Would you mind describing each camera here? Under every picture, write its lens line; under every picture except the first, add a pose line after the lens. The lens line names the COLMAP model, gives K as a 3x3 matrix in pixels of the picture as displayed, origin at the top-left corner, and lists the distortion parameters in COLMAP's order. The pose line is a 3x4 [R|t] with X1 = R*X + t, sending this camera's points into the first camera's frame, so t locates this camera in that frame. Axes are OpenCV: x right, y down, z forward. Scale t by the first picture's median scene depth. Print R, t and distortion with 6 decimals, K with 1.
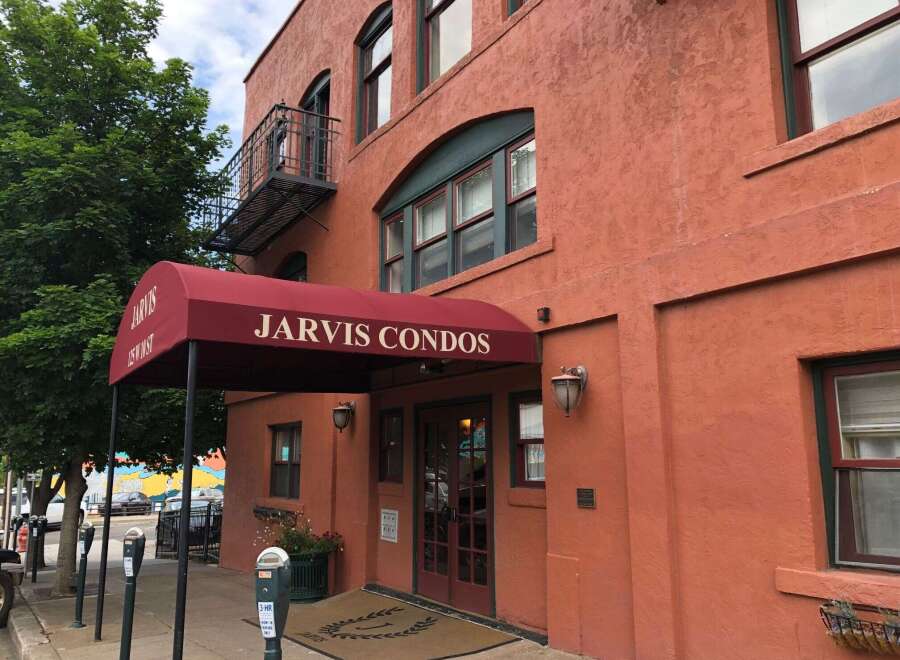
lens RADIAL K [[751.8, 0, 450.0], [0, 751.8, 330.0], [0, 0, 1]] dist [0.052983, -0.000581]
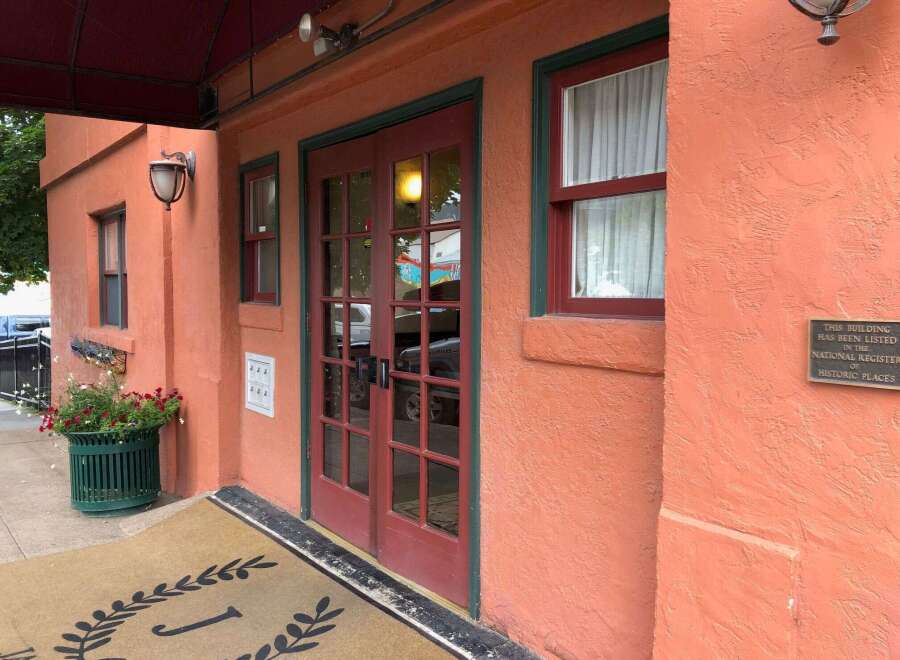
lens RADIAL K [[751.8, 0, 450.0], [0, 751.8, 330.0], [0, 0, 1]] dist [0.052983, -0.000581]
pose [[0.996279, 0.002565, 0.086150, 0.005761], [-0.022031, 0.973929, 0.225779, 0.107729], [-0.083325, -0.226837, 0.970362, 0.519106]]
